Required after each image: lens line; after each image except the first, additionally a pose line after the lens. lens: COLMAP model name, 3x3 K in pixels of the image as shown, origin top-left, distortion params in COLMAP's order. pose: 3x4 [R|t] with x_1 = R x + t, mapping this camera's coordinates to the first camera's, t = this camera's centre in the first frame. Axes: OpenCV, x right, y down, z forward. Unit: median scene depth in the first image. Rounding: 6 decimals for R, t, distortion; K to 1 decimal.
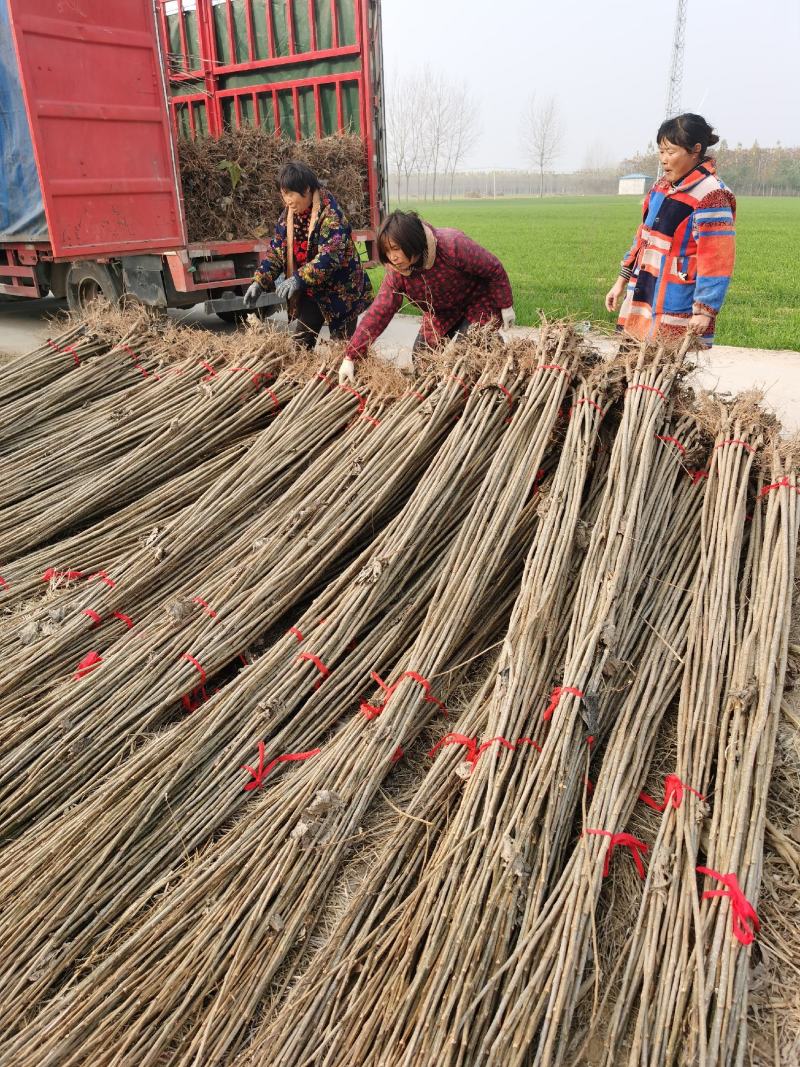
lens RADIAL K [[884.8, 0, 400.0], [0, 884.8, 533.5], [0, 0, 1]] dist [-0.004141, -0.009534]
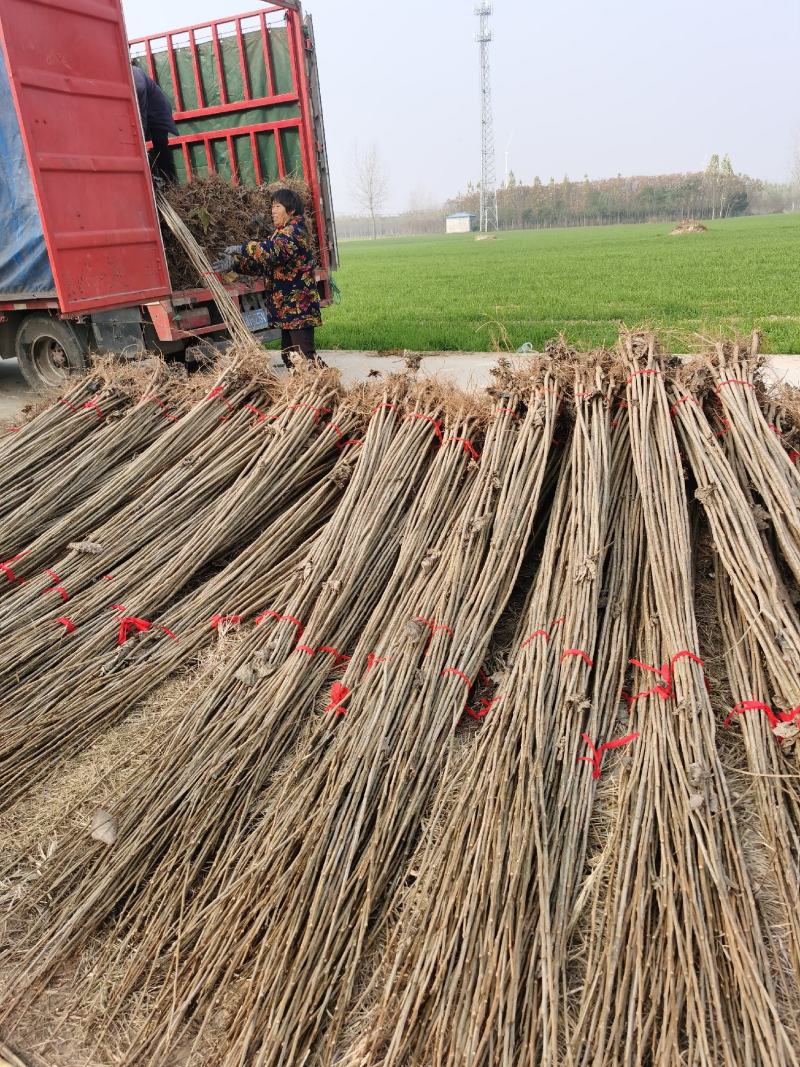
lens RADIAL K [[884.8, 0, 400.0], [0, 884.8, 533.5], [0, 0, 1]] dist [-0.004141, -0.009534]
pose [[0.980717, -0.111112, 0.160774, -0.203298], [0.118490, 0.992265, -0.037024, 0.006542], [-0.155416, 0.055360, 0.986297, 0.002573]]
